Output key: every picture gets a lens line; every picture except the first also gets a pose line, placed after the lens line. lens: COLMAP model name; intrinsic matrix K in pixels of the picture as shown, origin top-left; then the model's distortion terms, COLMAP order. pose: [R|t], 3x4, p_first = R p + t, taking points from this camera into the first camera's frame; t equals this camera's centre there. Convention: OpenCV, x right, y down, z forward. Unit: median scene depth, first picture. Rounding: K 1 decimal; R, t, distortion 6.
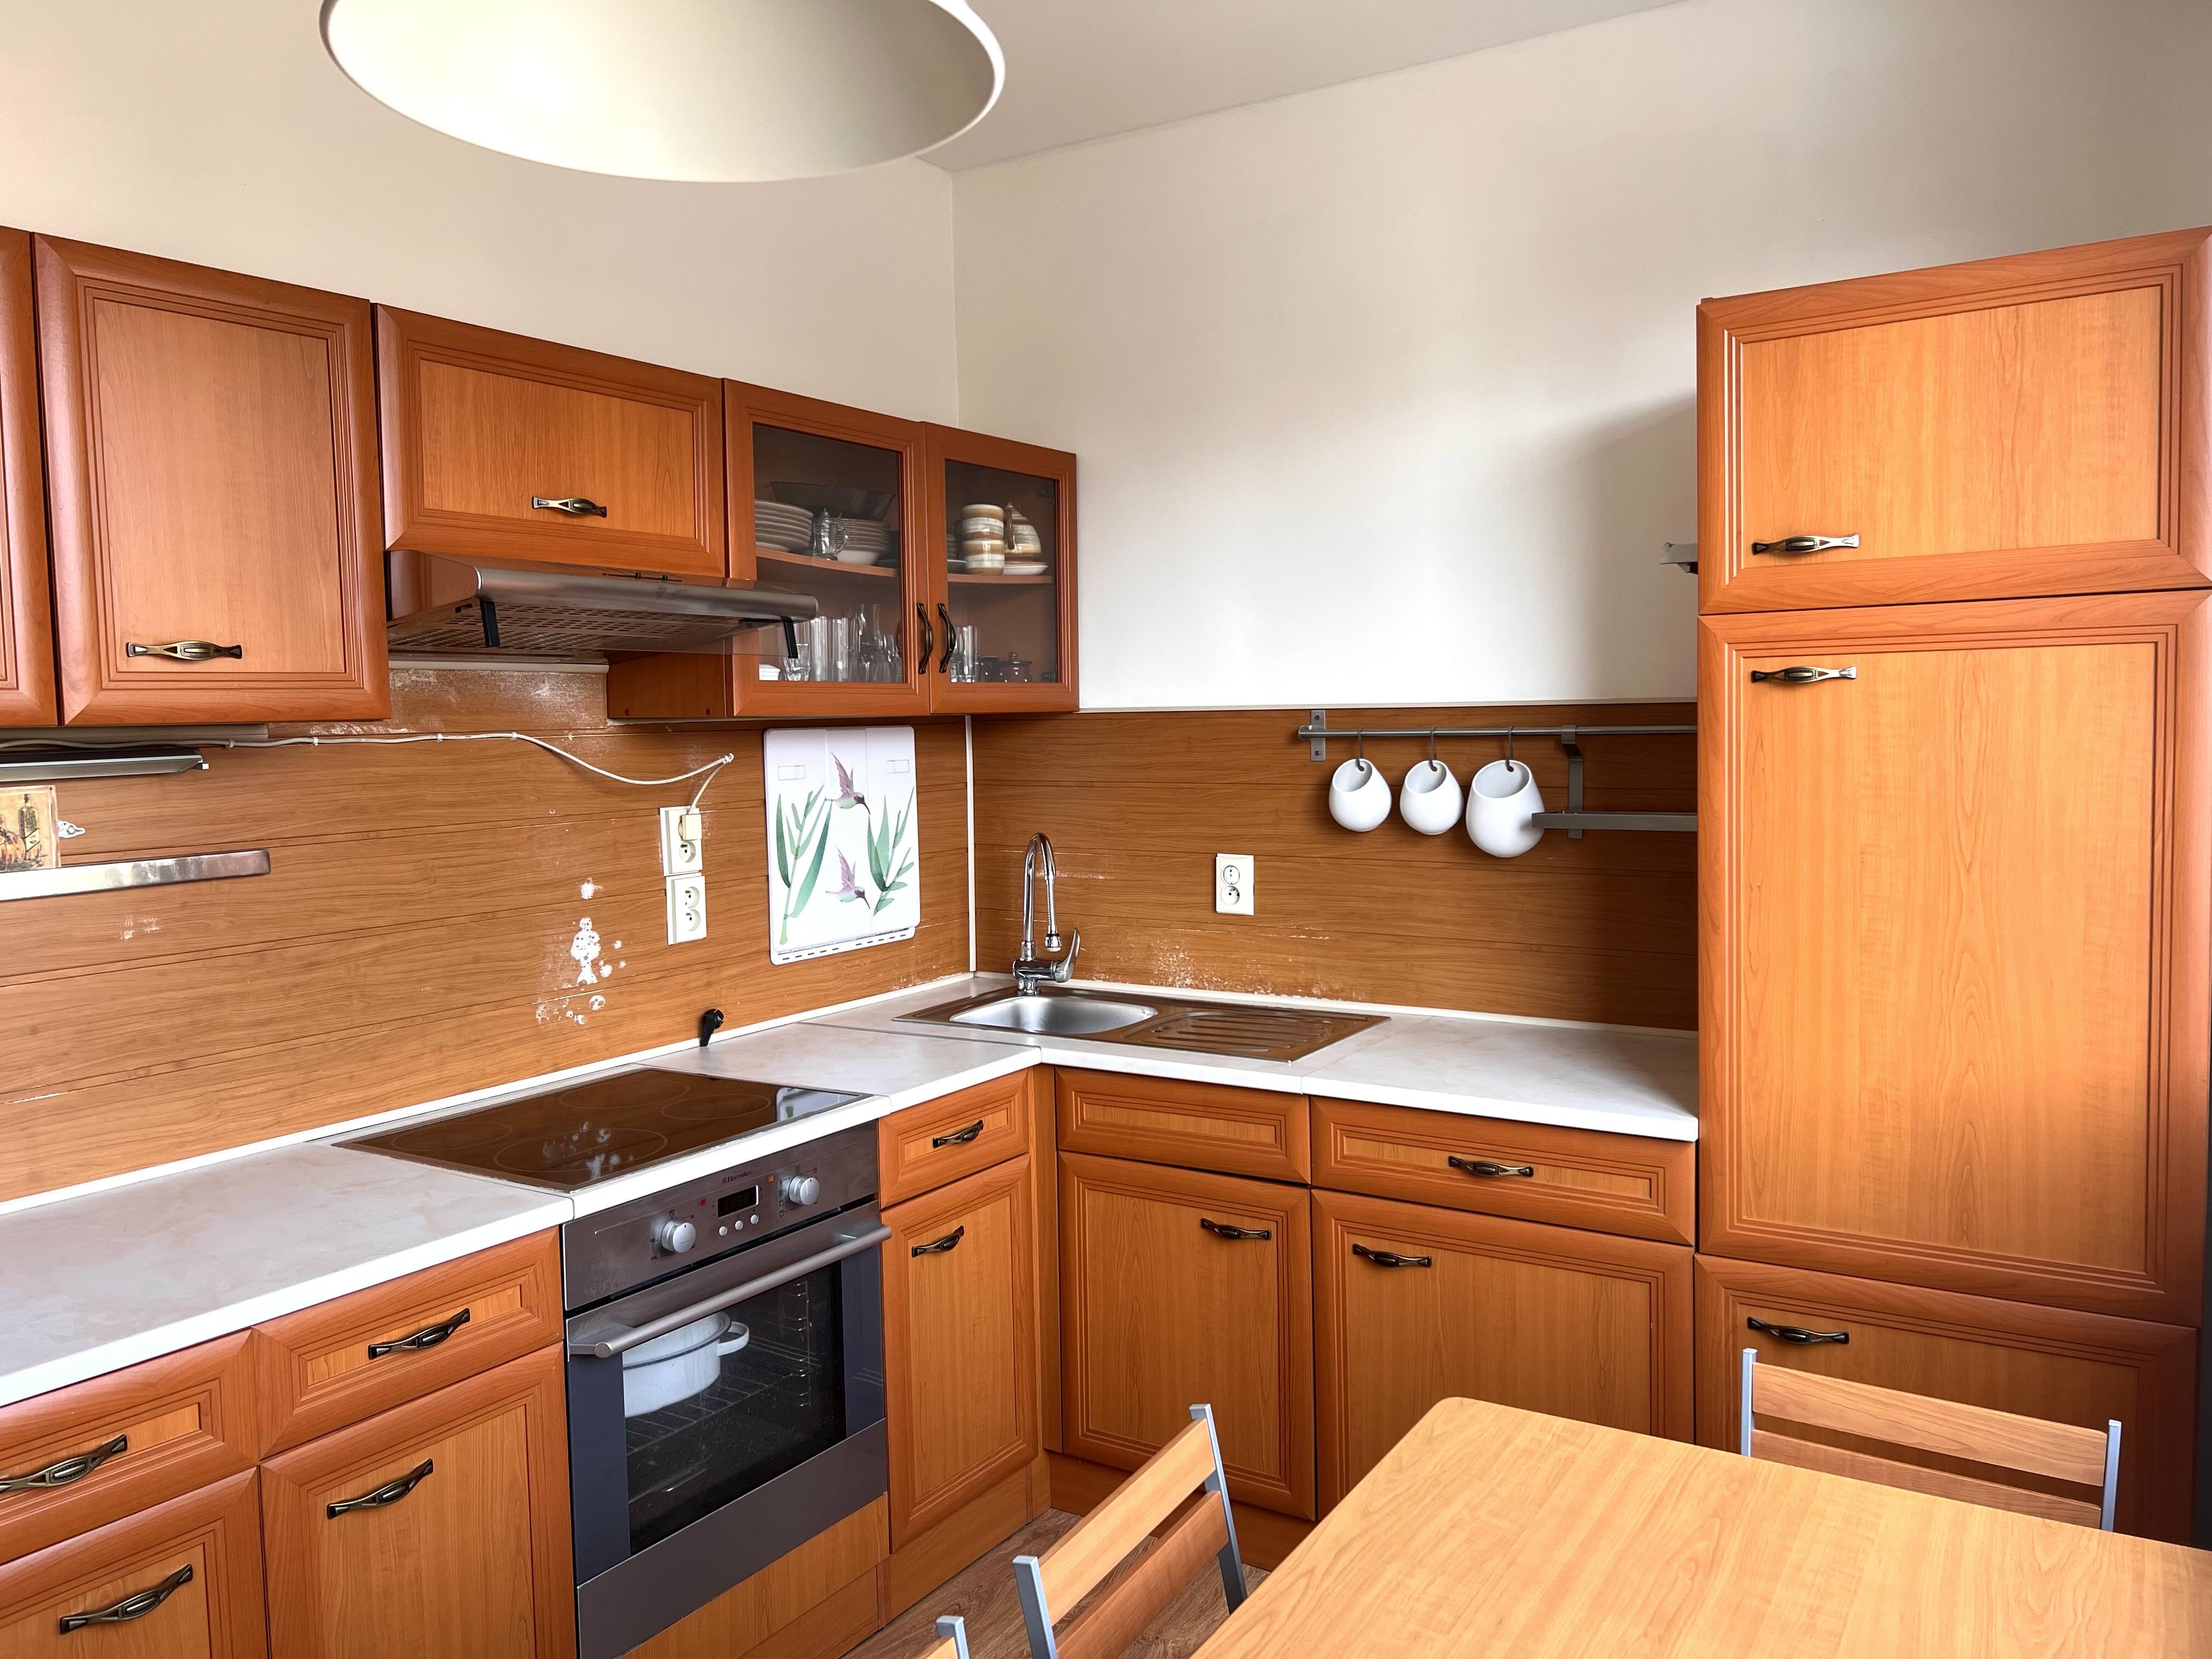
lens RADIAL K [[1628.0, 0, 1106.0], [0, 1628.0, 829.5], [0, 0, 1]] dist [0.031949, -0.073693]
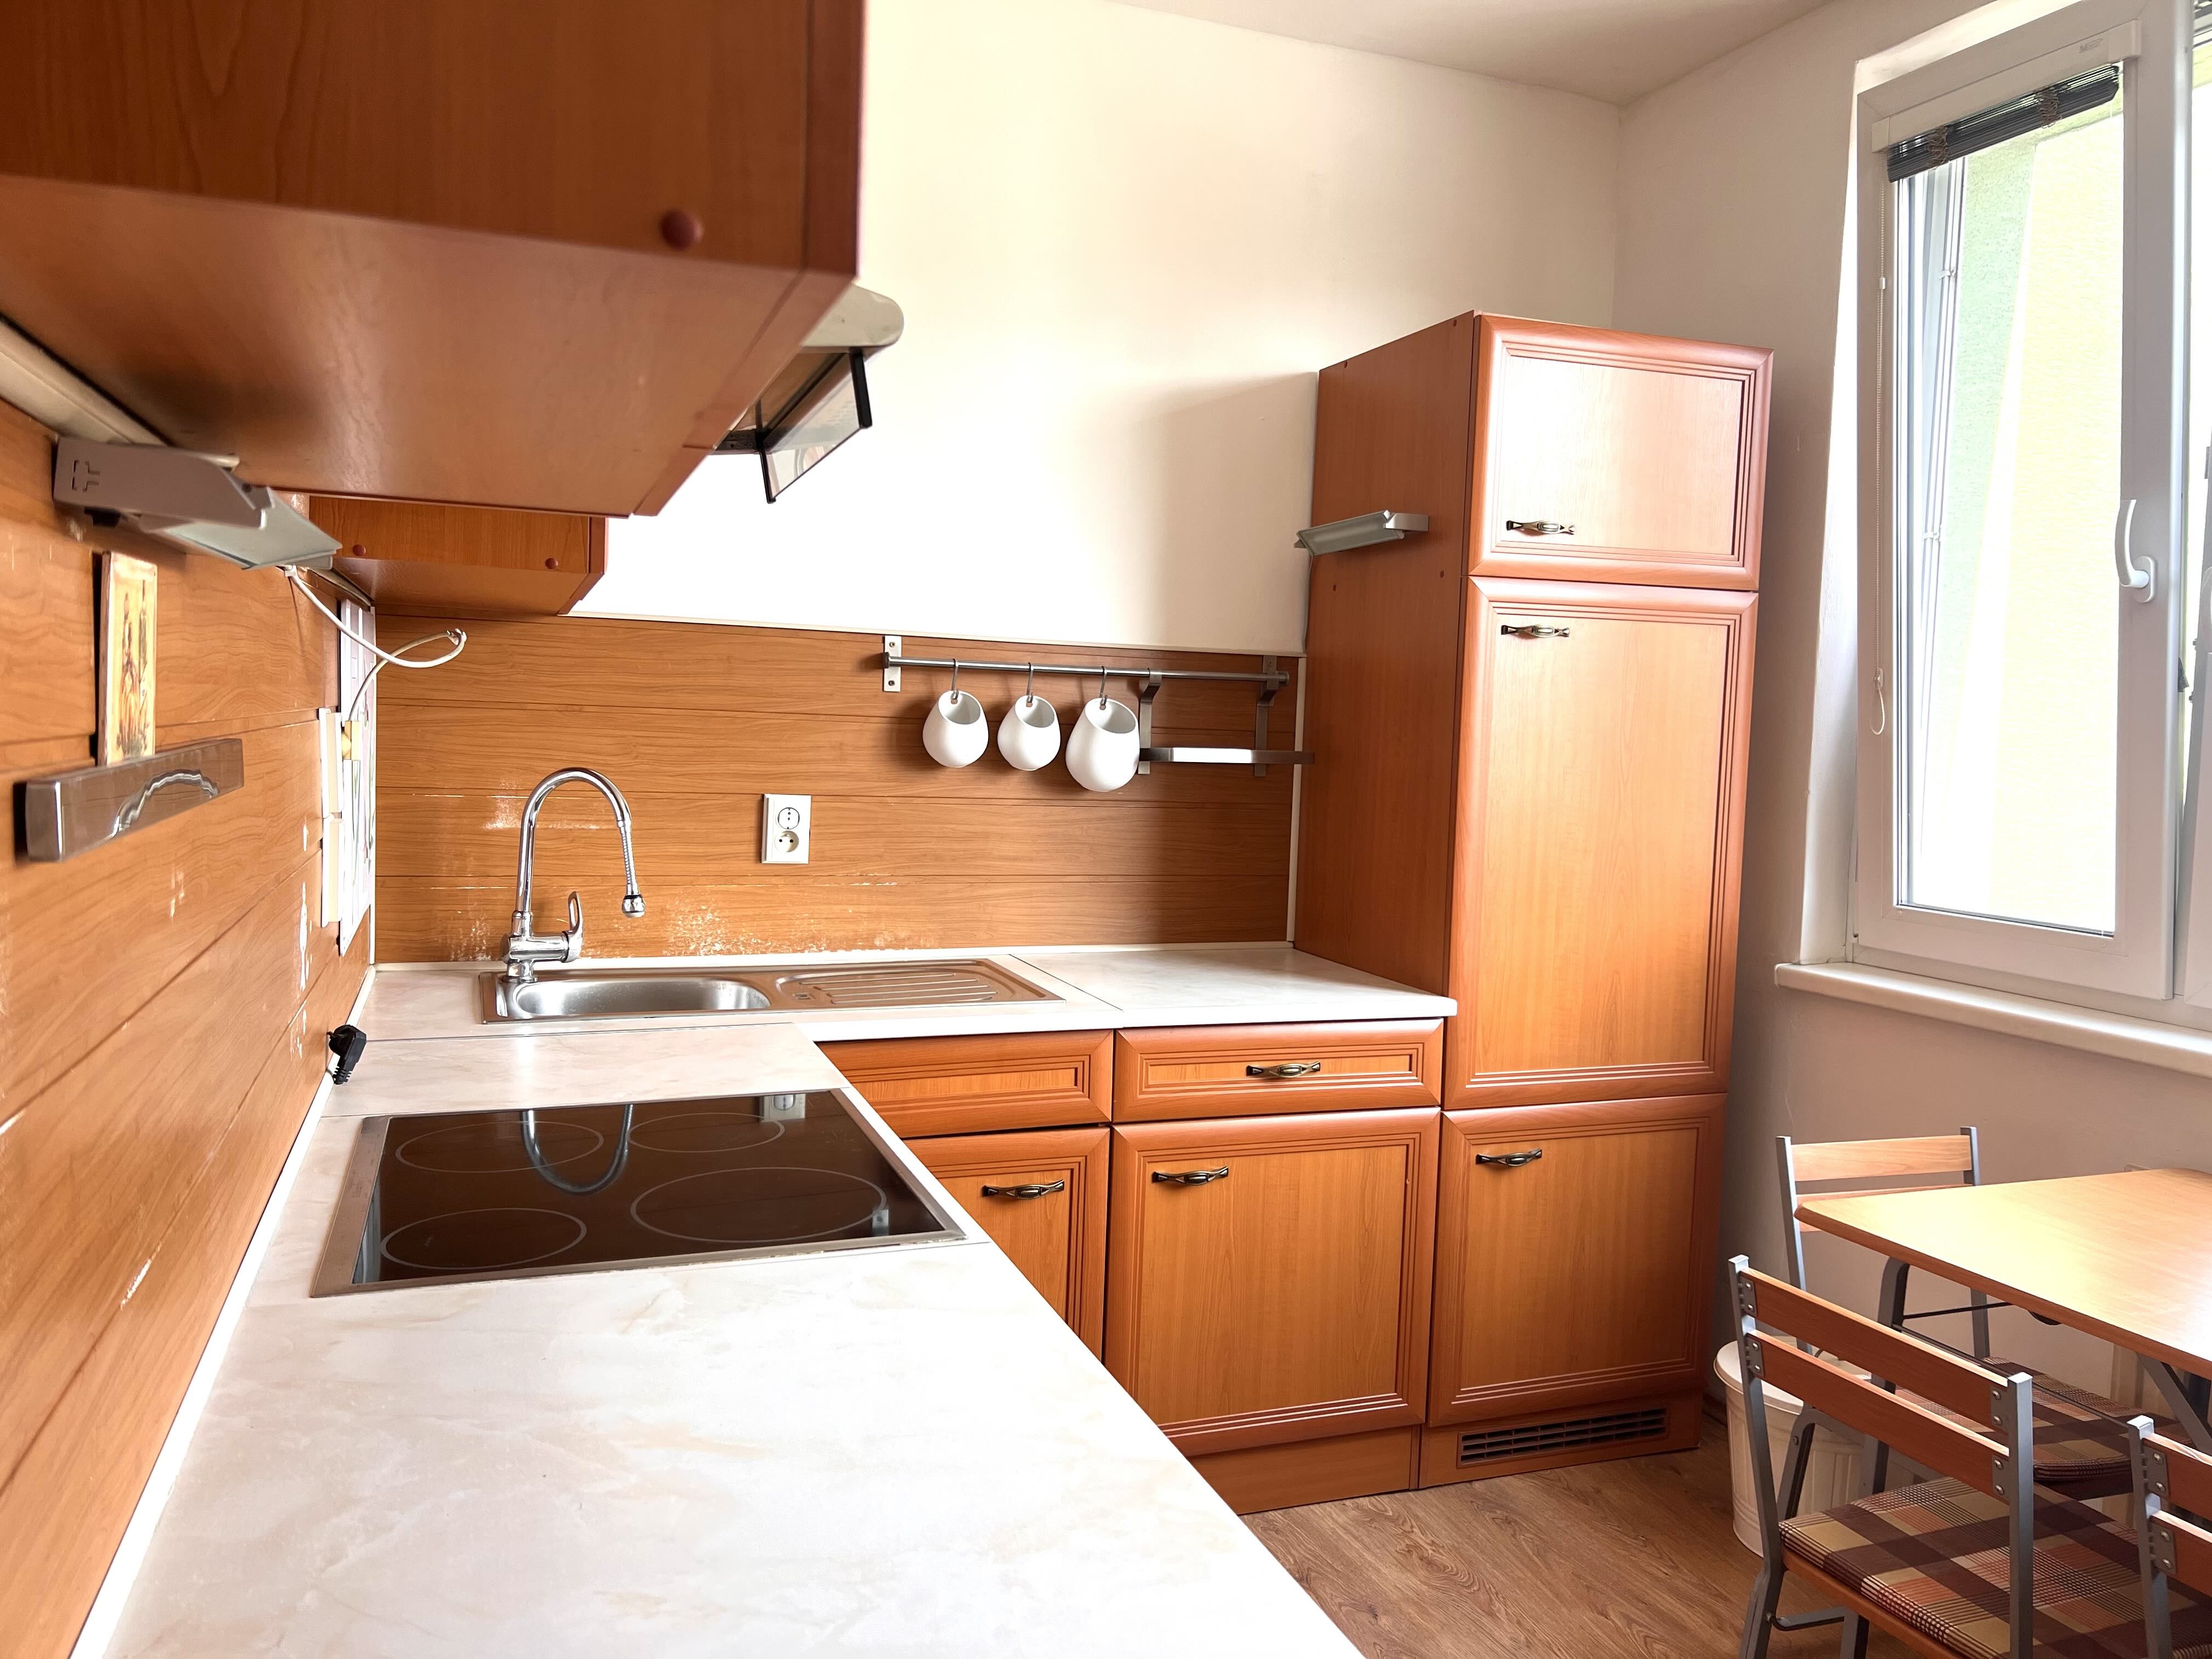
lens RADIAL K [[1675.2, 0, 1106.0], [0, 1675.2, 829.5], [0, 0, 1]] dist [0.159399, -0.239647]
pose [[0.593285, -0.017505, 0.804802, -0.570297], [0.013472, 0.999839, 0.011816, 0.026645], [-0.804880, 0.003832, 0.593425, 0.341194]]
